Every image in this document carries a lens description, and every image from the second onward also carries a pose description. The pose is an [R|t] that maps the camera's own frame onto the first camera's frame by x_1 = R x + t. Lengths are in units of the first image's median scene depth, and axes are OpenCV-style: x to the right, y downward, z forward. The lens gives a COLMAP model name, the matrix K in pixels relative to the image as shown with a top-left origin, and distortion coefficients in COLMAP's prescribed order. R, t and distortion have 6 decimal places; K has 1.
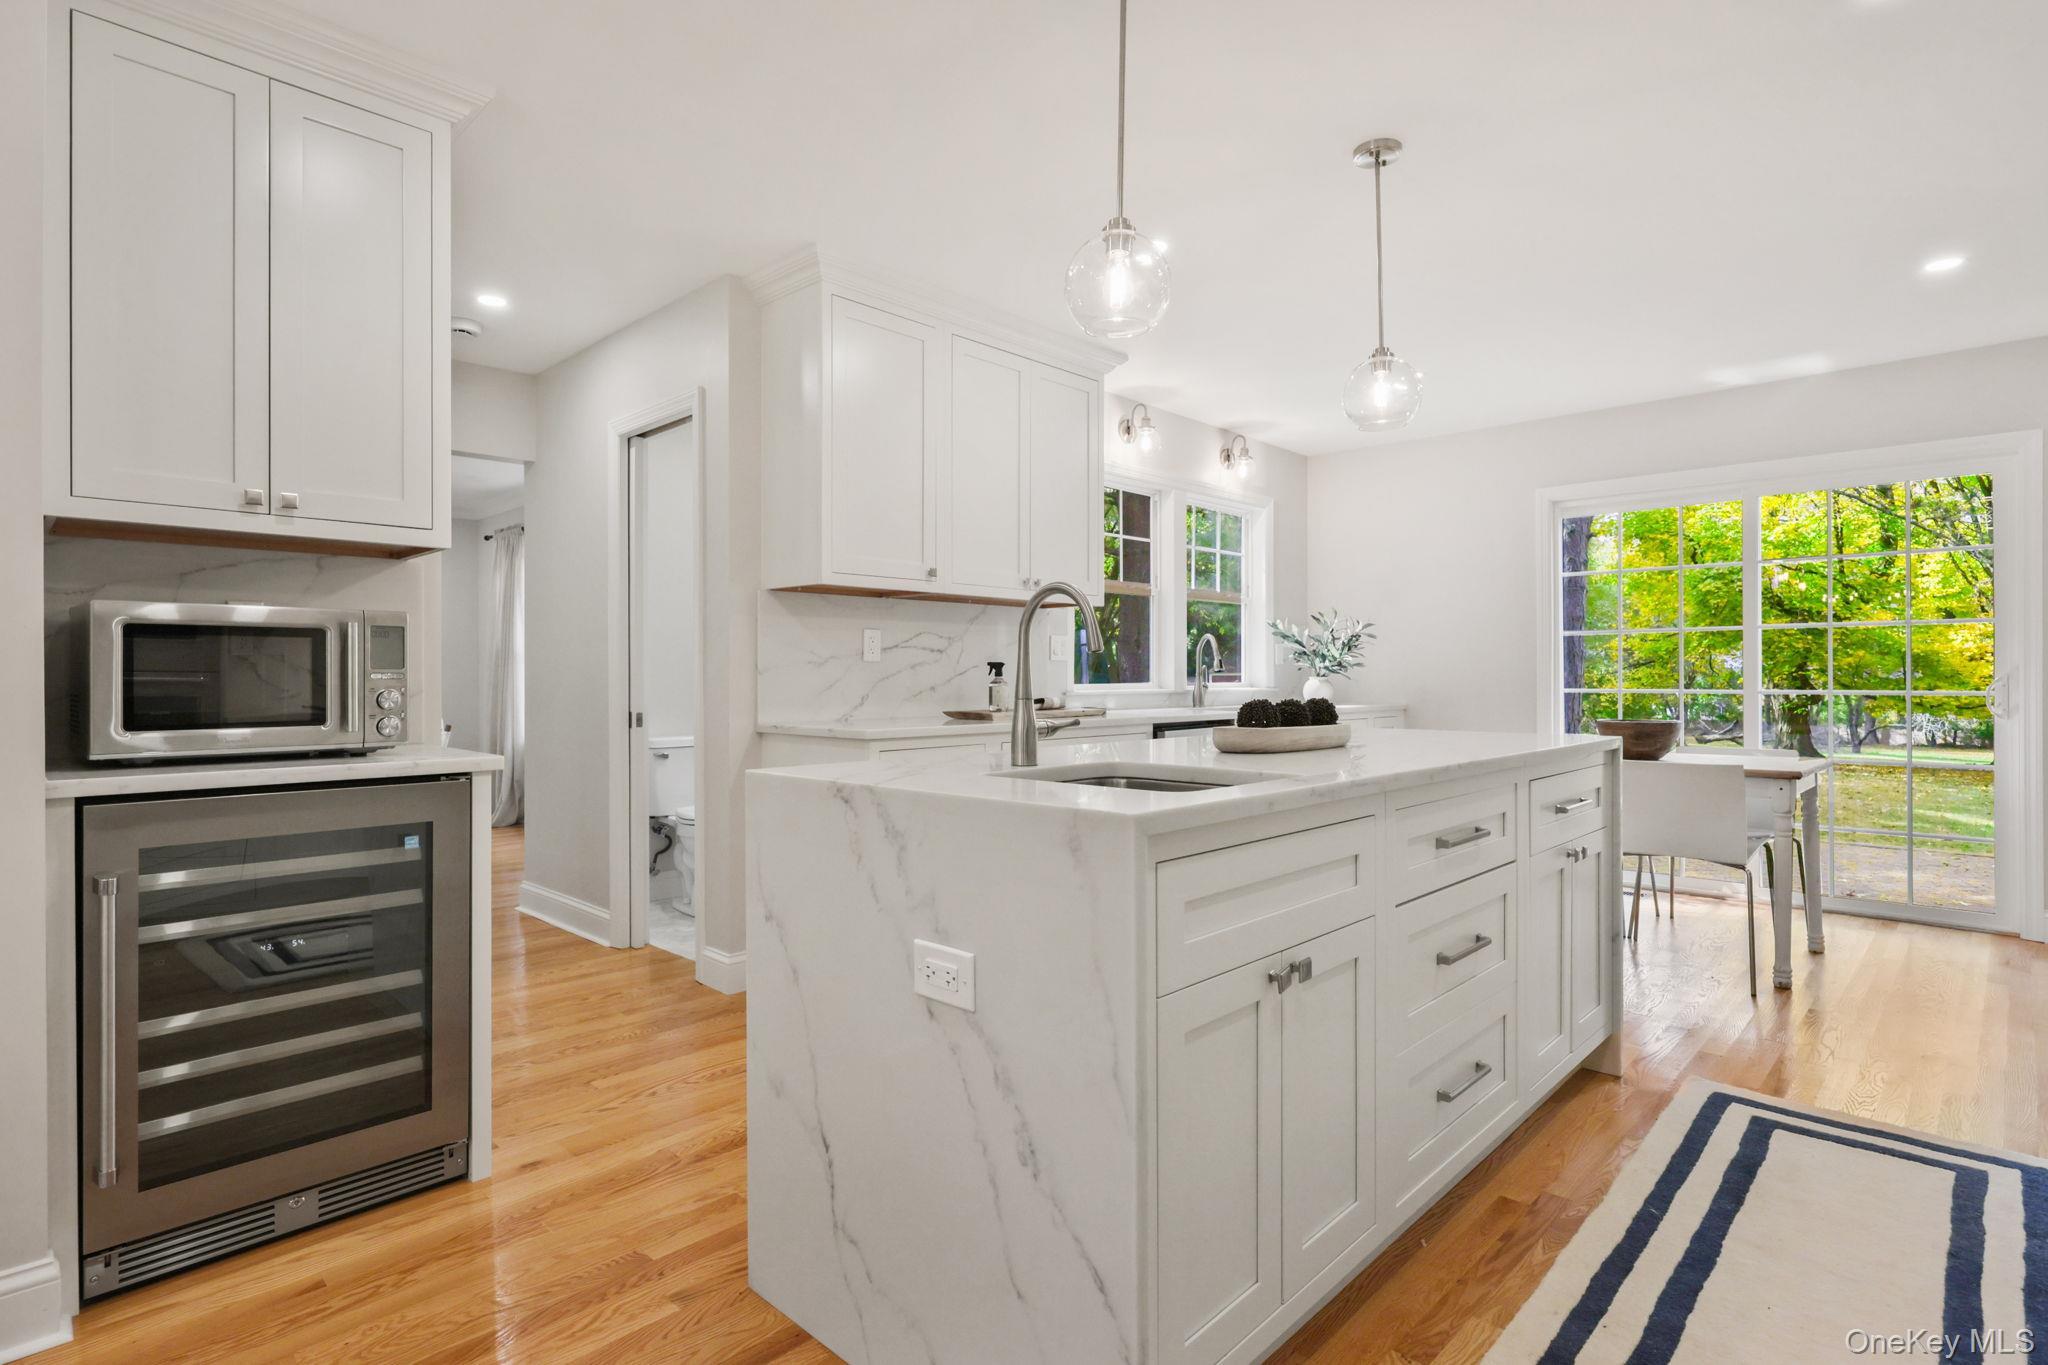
lens RADIAL K [[1023.4, 0, 1024.0], [0, 1023.4, 682.5], [0, 0, 1]] dist [-0.010986, 0.000742]
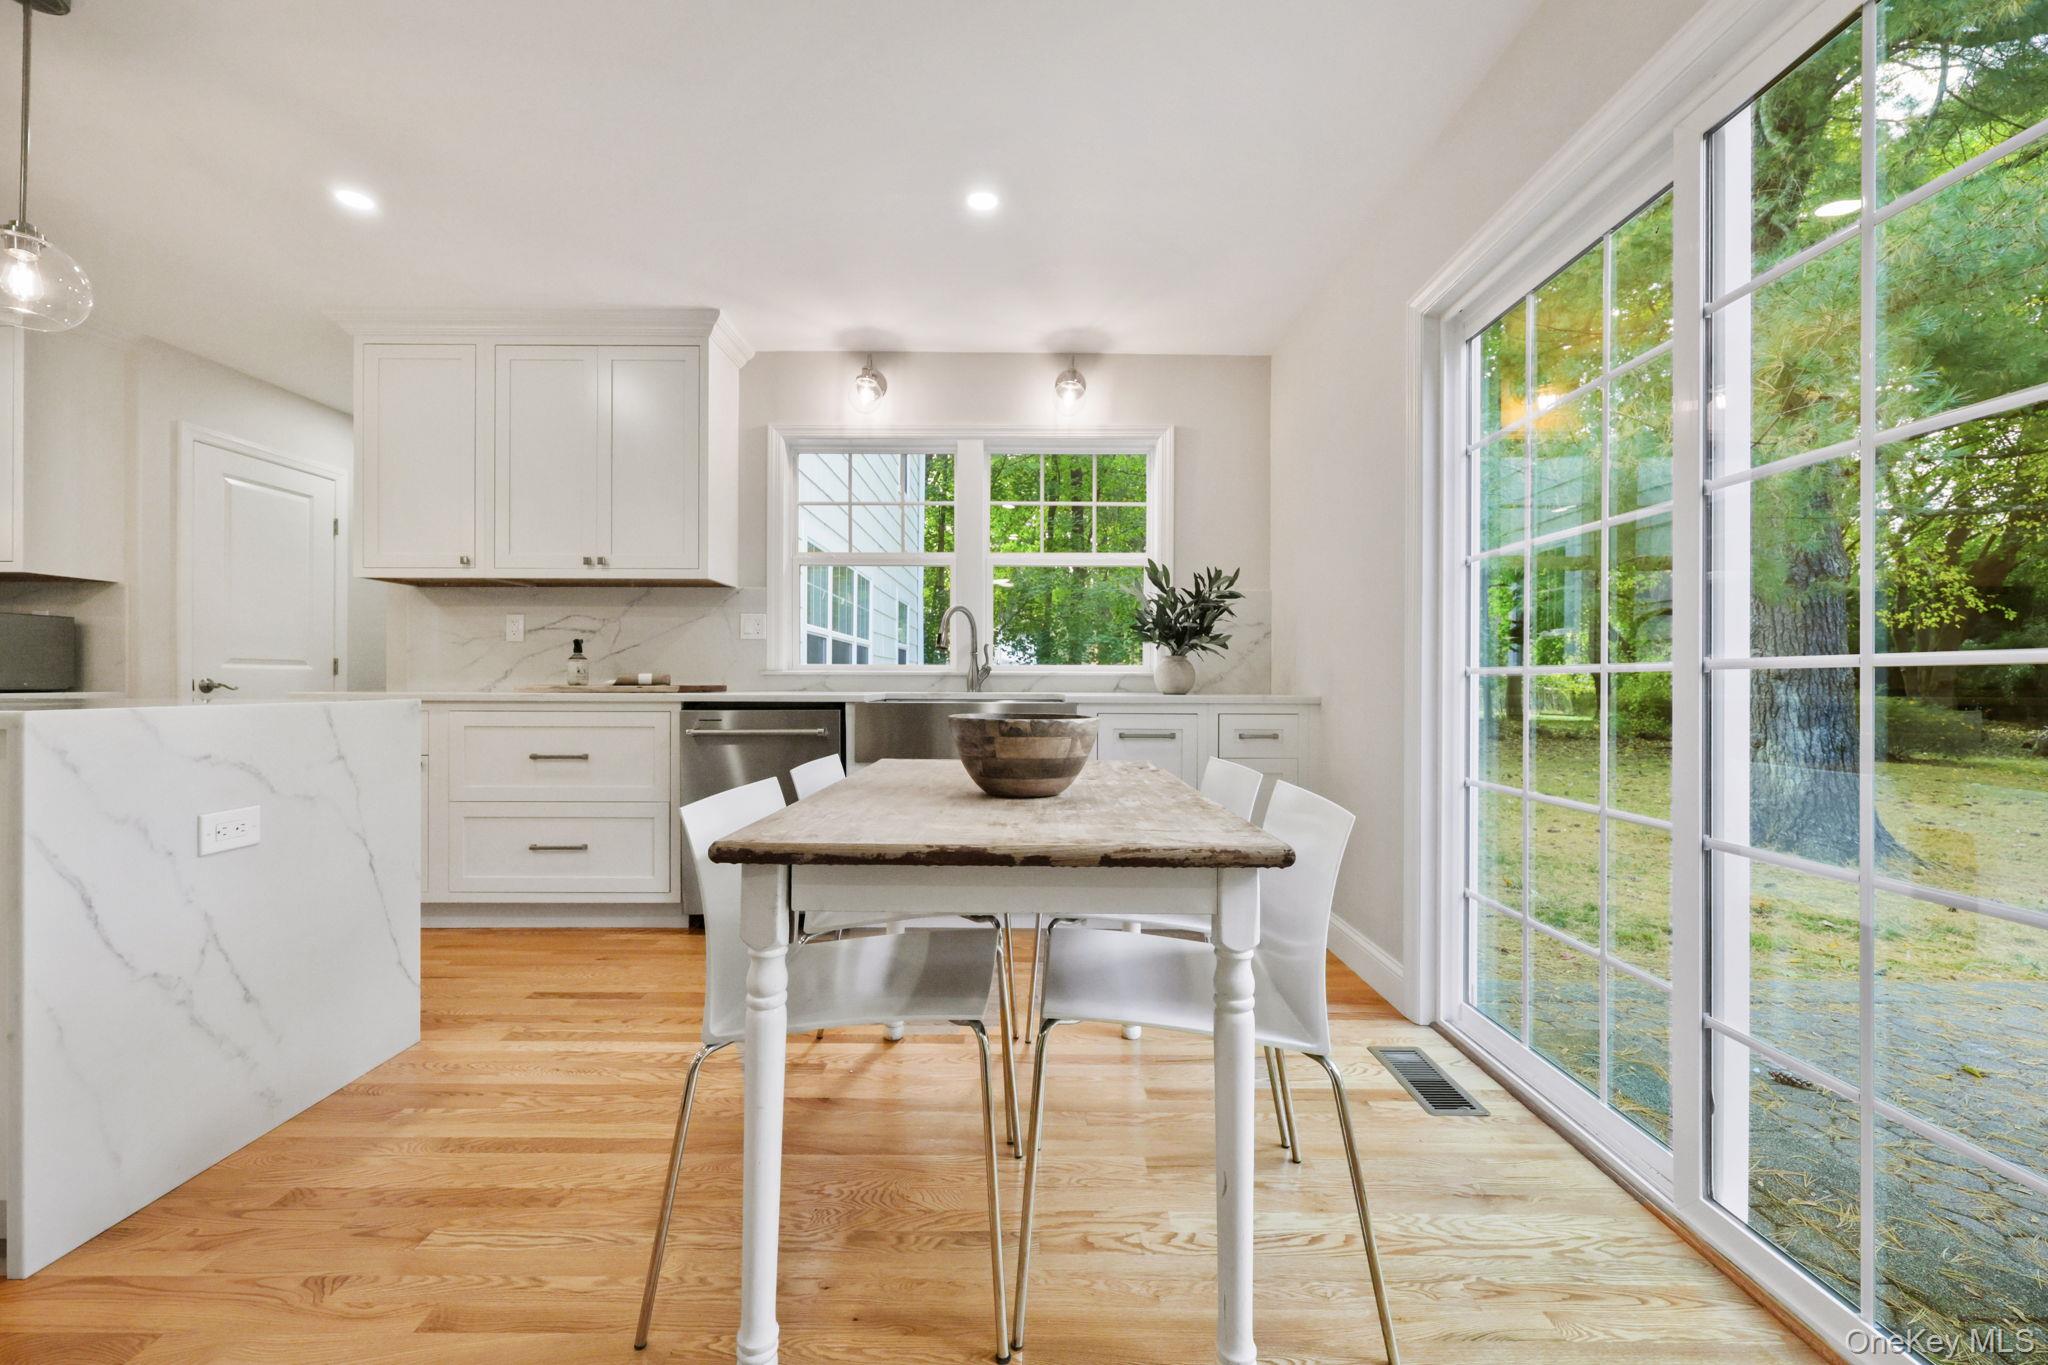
lens RADIAL K [[833.6, 0, 1024.0], [0, 833.6, 682.5], [0, 0, 1]] dist [-0.001117, -0.000207]
pose [[0.693950, 0.013628, -0.719895, 1.659693], [-0.009342, 0.999907, 0.009923, 0.020540], [0.719963, -0.000161, 0.694012, 1.303963]]
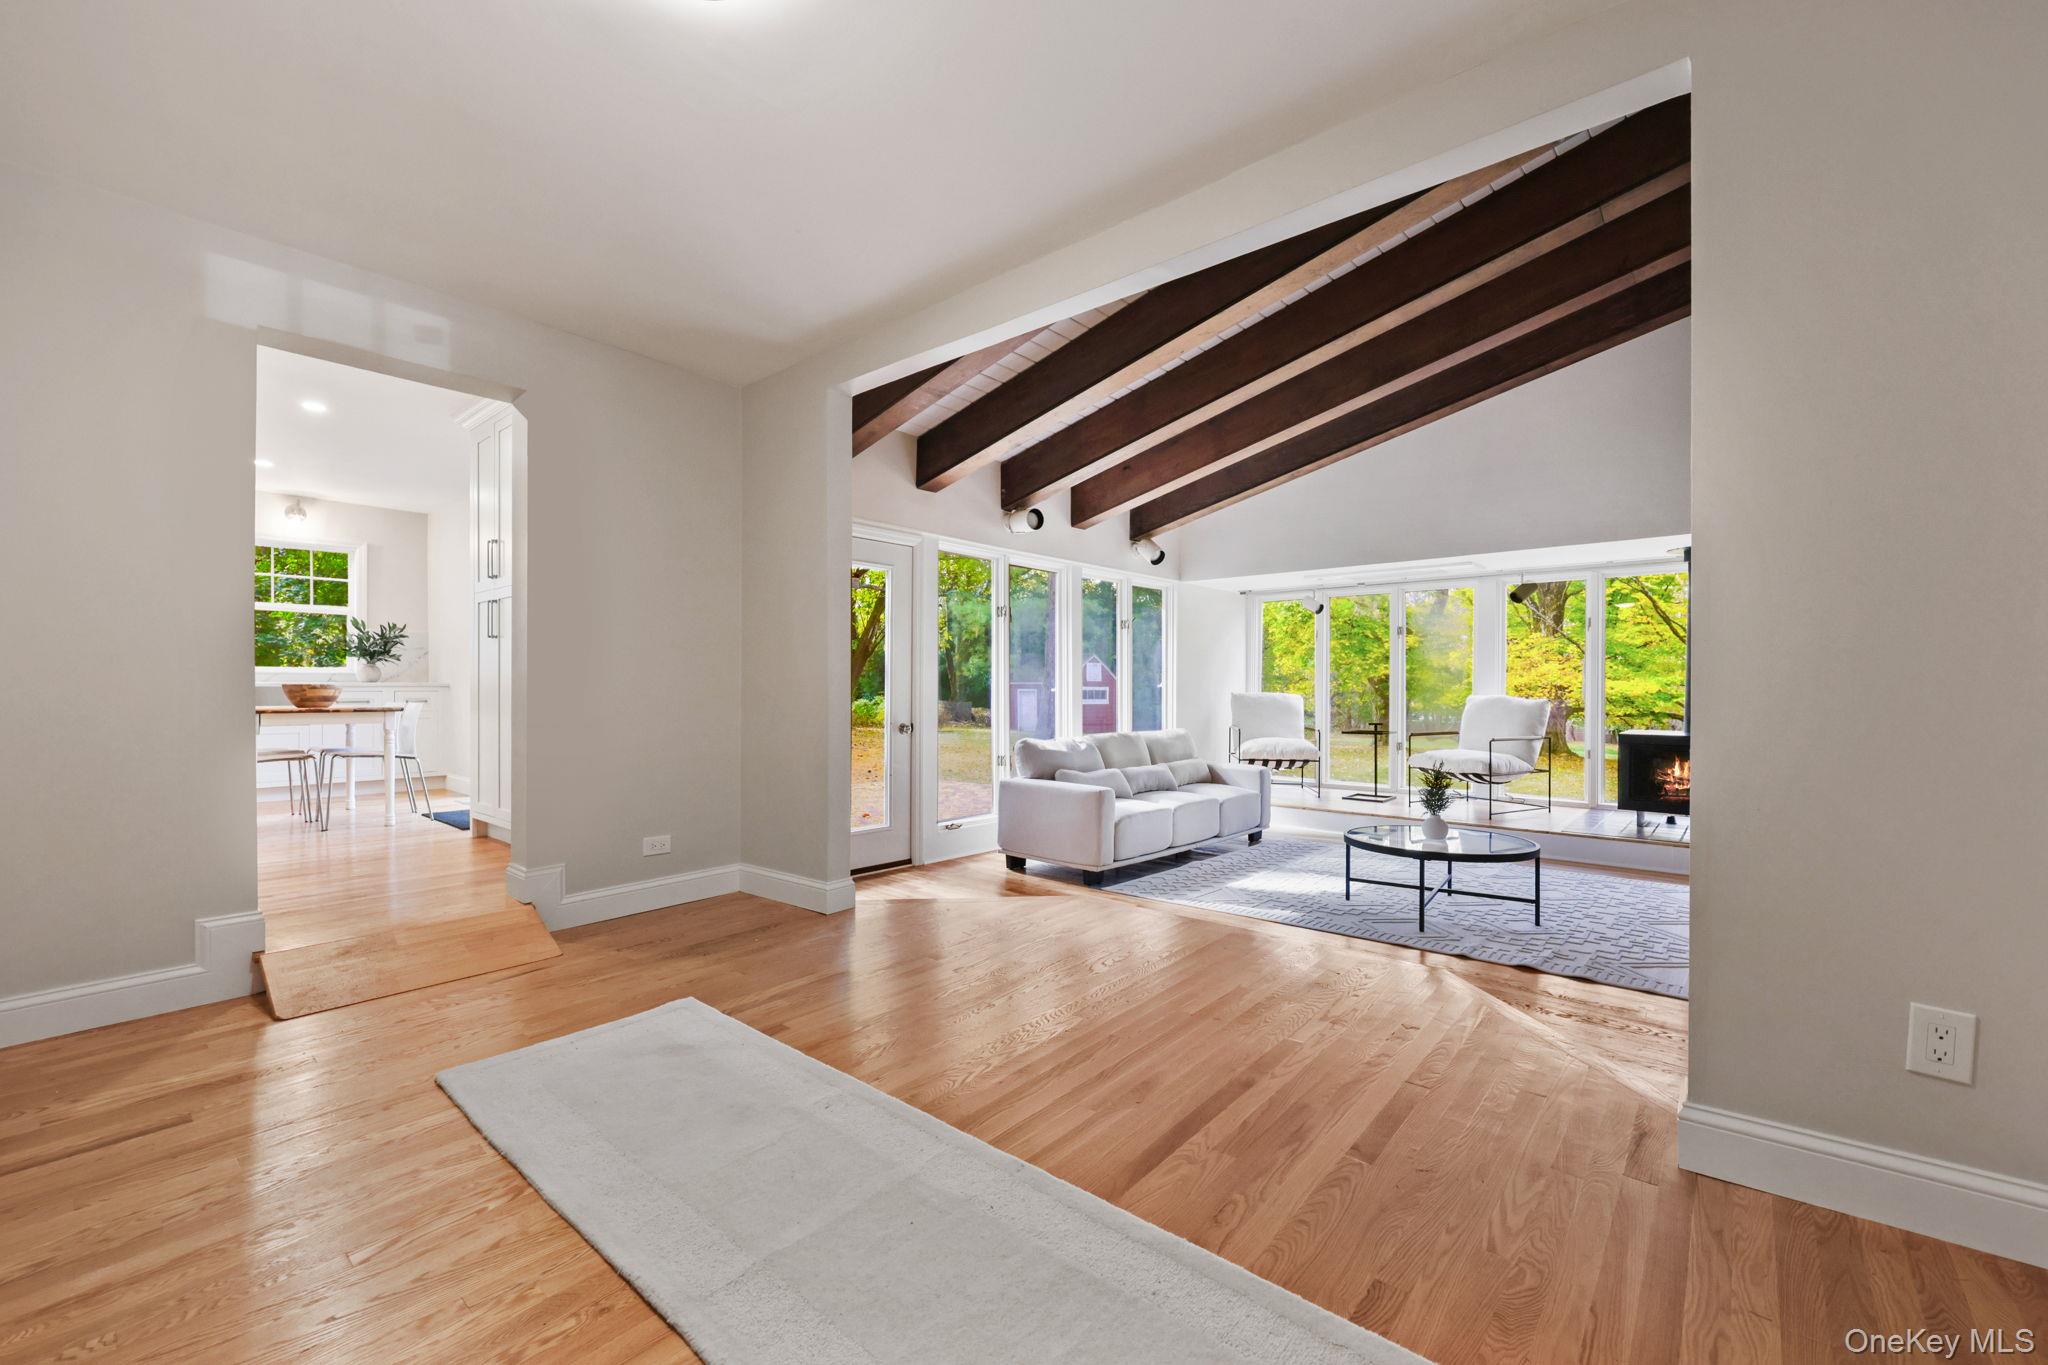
lens RADIAL K [[829.9, 0, 1037.0], [0, 829.9, 693.2], [0, 0, 1]] dist [-0.001541, -0.000078]
pose [[0.998143, 0.006153, 0.060601, 3.062303], [-0.006208, 0.999980, 0.000719, 0.077129], [-0.060595, -0.001094, 0.998162, -0.688451]]
